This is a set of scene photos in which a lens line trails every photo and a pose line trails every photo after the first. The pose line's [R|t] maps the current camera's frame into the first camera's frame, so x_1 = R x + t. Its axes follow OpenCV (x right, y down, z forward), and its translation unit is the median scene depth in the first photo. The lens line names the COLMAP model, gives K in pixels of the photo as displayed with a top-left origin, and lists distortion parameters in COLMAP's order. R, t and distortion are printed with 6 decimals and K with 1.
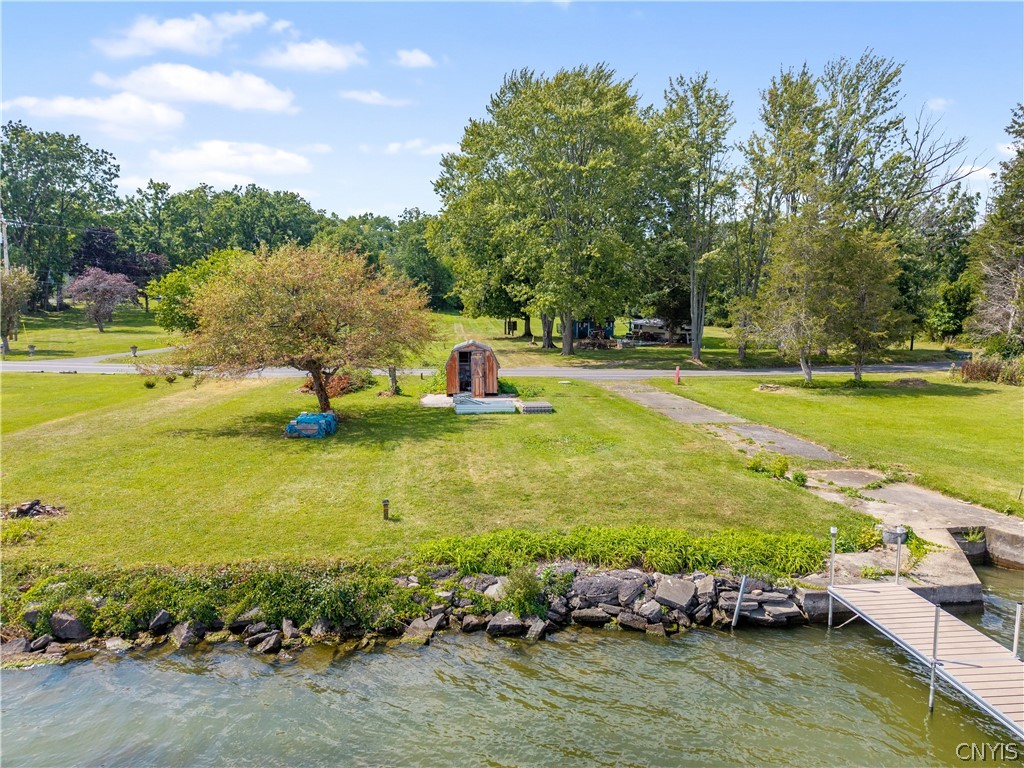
lens RADIAL K [[719.9, 0, 512.0], [0, 719.9, 384.0], [0, 0, 1]] dist [0.006211, -0.007938]
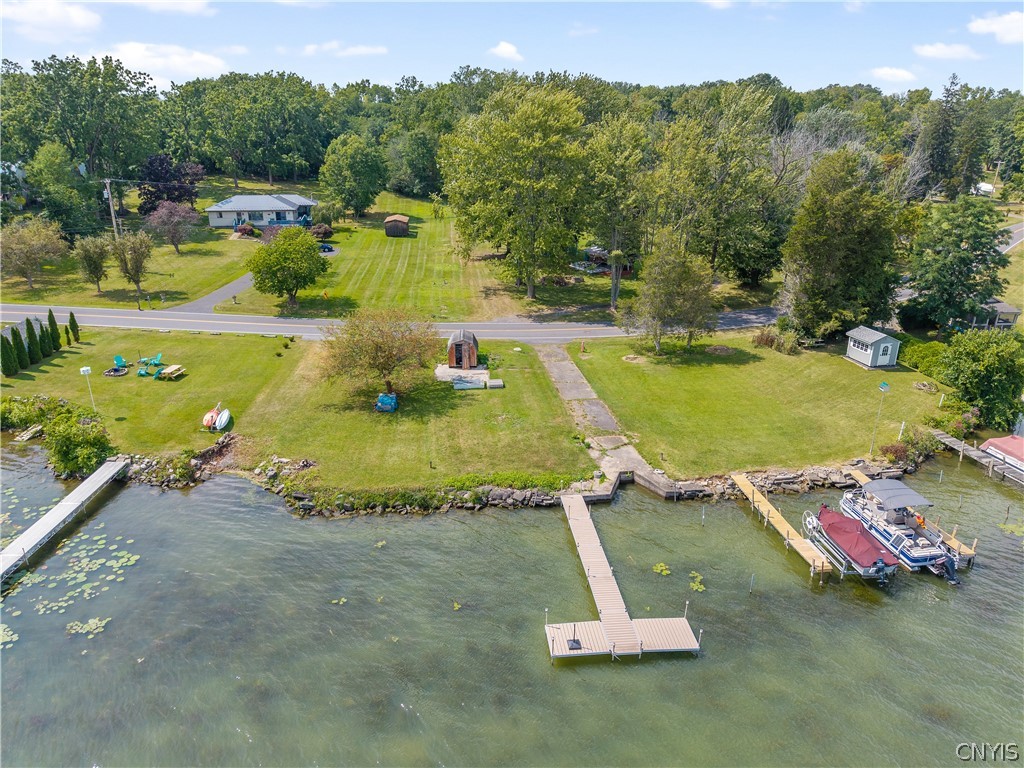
lens RADIAL K [[719.9, 0, 512.0], [0, 719.9, 384.0], [0, 0, 1]] dist [0.006211, -0.007938]
pose [[0.999996, -0.002515, -0.001010, 0.189601], [0.002681, 0.972770, 0.231759, -0.982924], [0.000399, -0.231761, 0.972773, -2.117780]]
